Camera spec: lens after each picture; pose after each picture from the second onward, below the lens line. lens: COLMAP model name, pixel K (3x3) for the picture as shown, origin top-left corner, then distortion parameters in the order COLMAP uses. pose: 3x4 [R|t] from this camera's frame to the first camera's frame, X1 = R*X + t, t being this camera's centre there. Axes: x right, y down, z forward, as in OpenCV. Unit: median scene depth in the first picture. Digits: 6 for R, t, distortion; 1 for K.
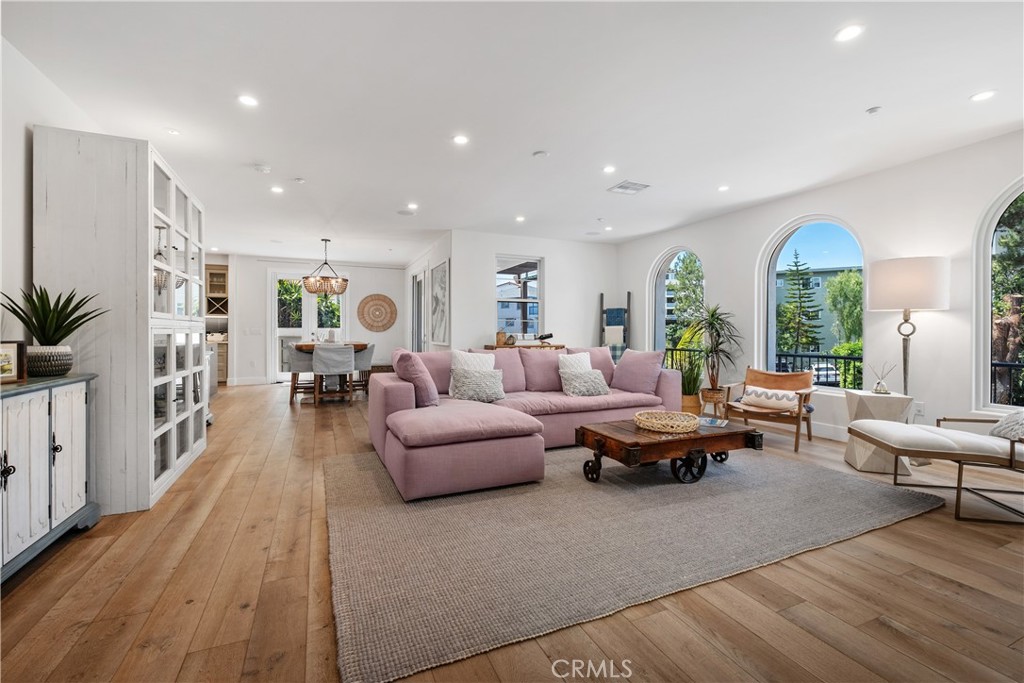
lens RADIAL K [[438.3, 0, 512.4], [0, 438.3, 334.5], [0, 0, 1]] dist [0.005632, -0.005851]
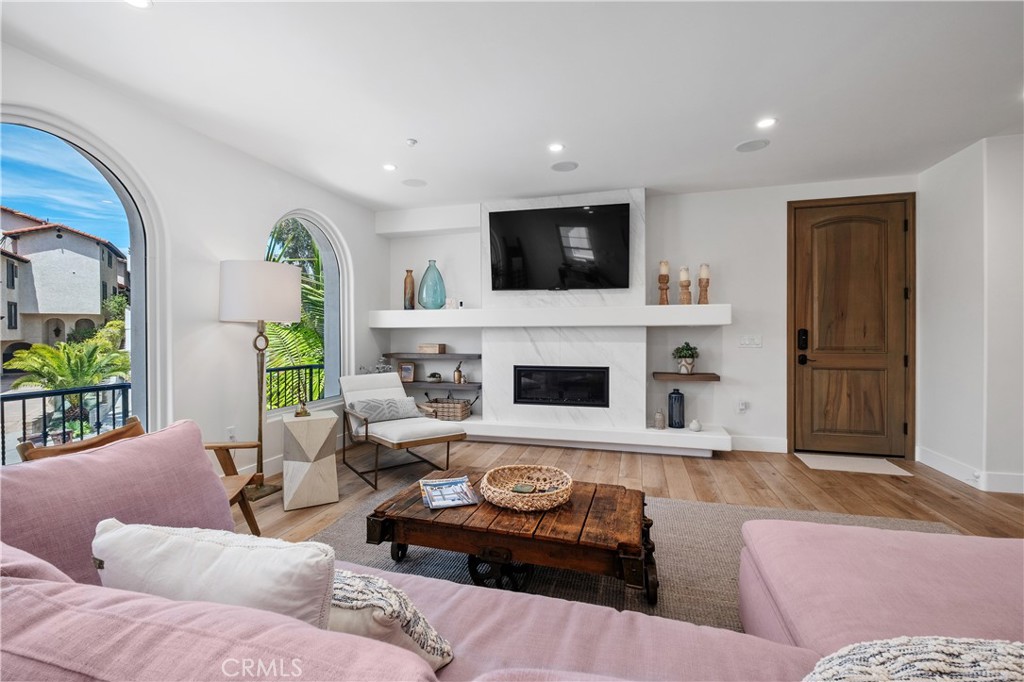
lens RADIAL K [[440.6, 0, 511.1], [0, 440.6, 336.4], [0, 0, 1]] dist [0.003925, -0.006642]
pose [[-0.770787, -0.004812, 0.637075, -0.025647], [0.005851, 0.999876, 0.014632, -0.018198], [-0.637066, 0.015006, -0.770663, 0.693352]]
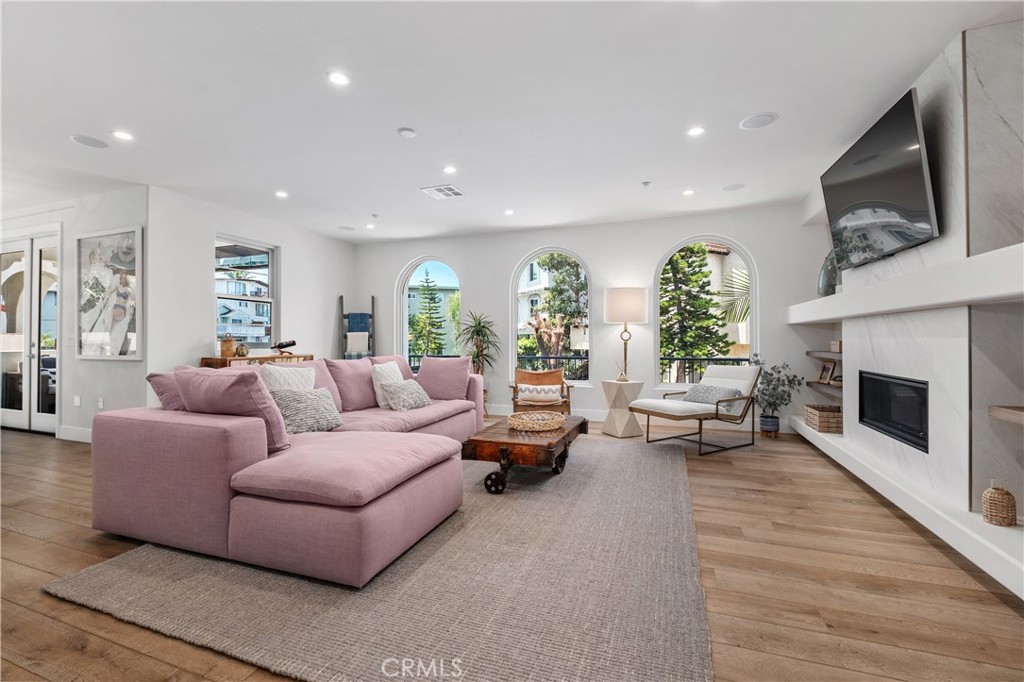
lens RADIAL K [[440.6, 0, 511.1], [0, 440.6, 336.4], [0, 0, 1]] dist [0.003925, -0.006642]
pose [[0.692548, 0.001845, 0.721370, -0.214347], [0.007047, 0.999932, -0.009323, -0.000199], [-0.721338, 0.011540, 0.692487, 0.132641]]
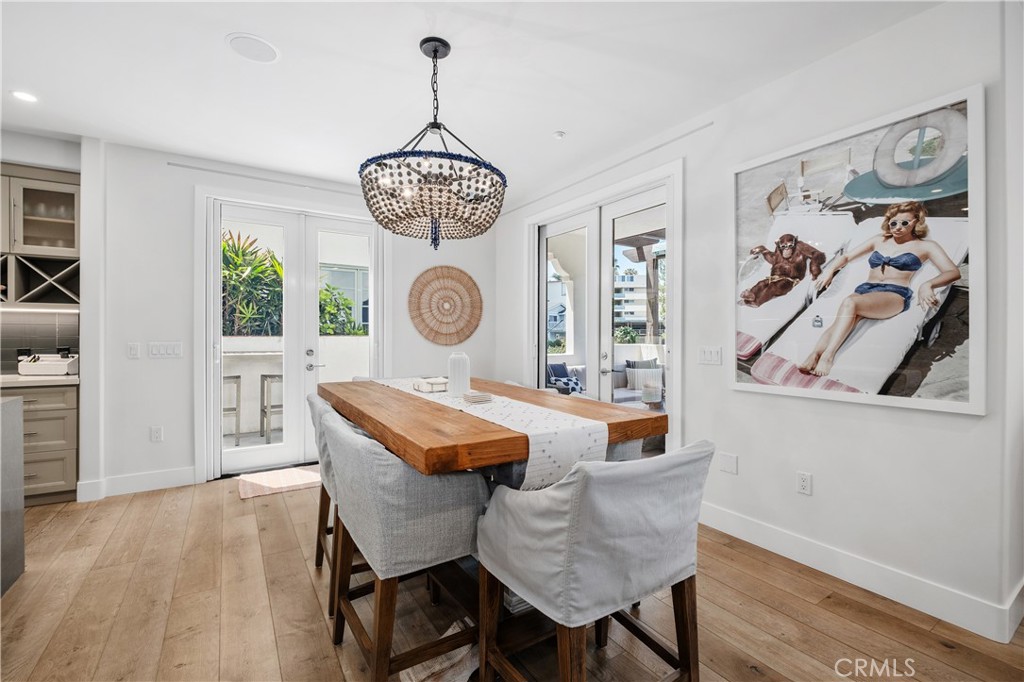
lens RADIAL K [[440.6, 0, 511.1], [0, 440.6, 336.4], [0, 0, 1]] dist [0.003925, -0.006642]
pose [[0.988261, -0.002487, 0.152757, -0.422562], [0.002635, 0.999996, -0.000763, -0.021032], [-0.152755, 0.001156, 0.988263, 0.704862]]
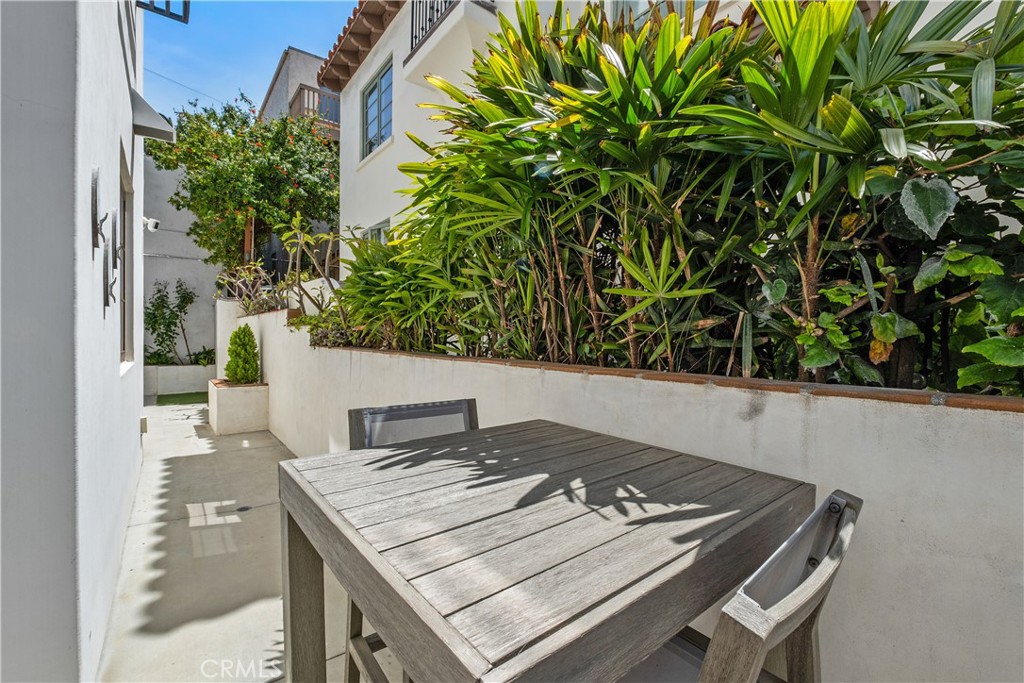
lens RADIAL K [[440.6, 0, 511.1], [0, 440.6, 336.9], [0, 0, 1]] dist [0.003925, -0.006642]
pose [[0.250814, 0.001328, -0.968034, -0.589875], [-0.004434, 0.999990, 0.000223, -0.039793], [0.968025, 0.004237, 0.250818, 1.430673]]
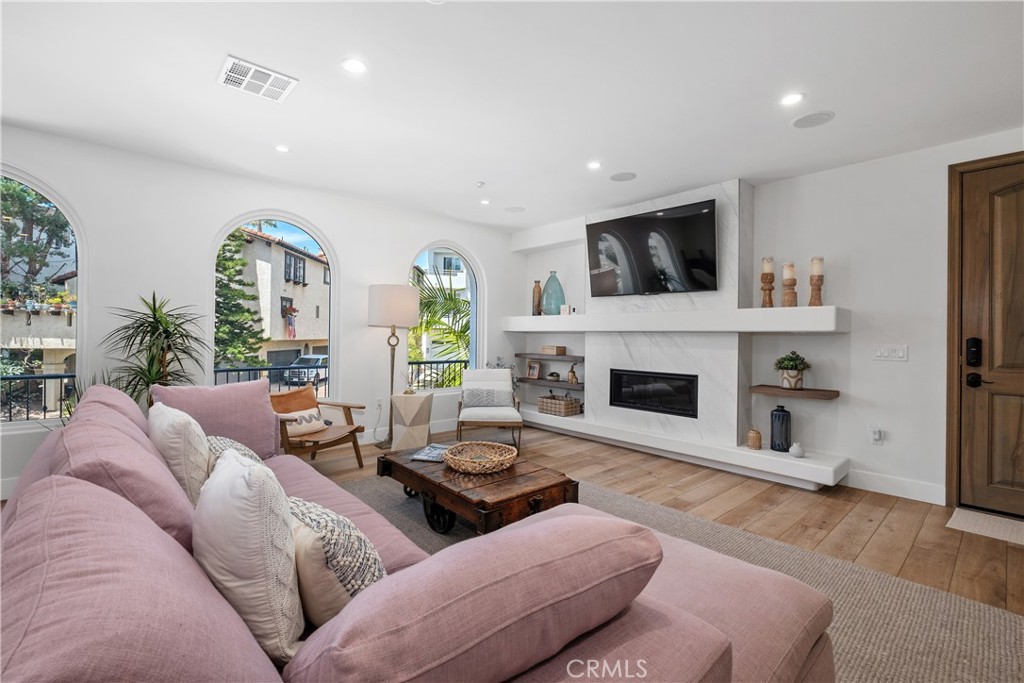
lens RADIAL K [[451.5, 0, 507.1], [0, 451.5, 334.8], [0, 0, 1]] dist [0.003238, -0.008329]
pose [[-0.306996, -0.003698, 0.951704, -0.223226], [-0.006910, 0.999975, 0.001657, -0.017816], [-0.951686, -0.006068, -0.307014, 0.553224]]
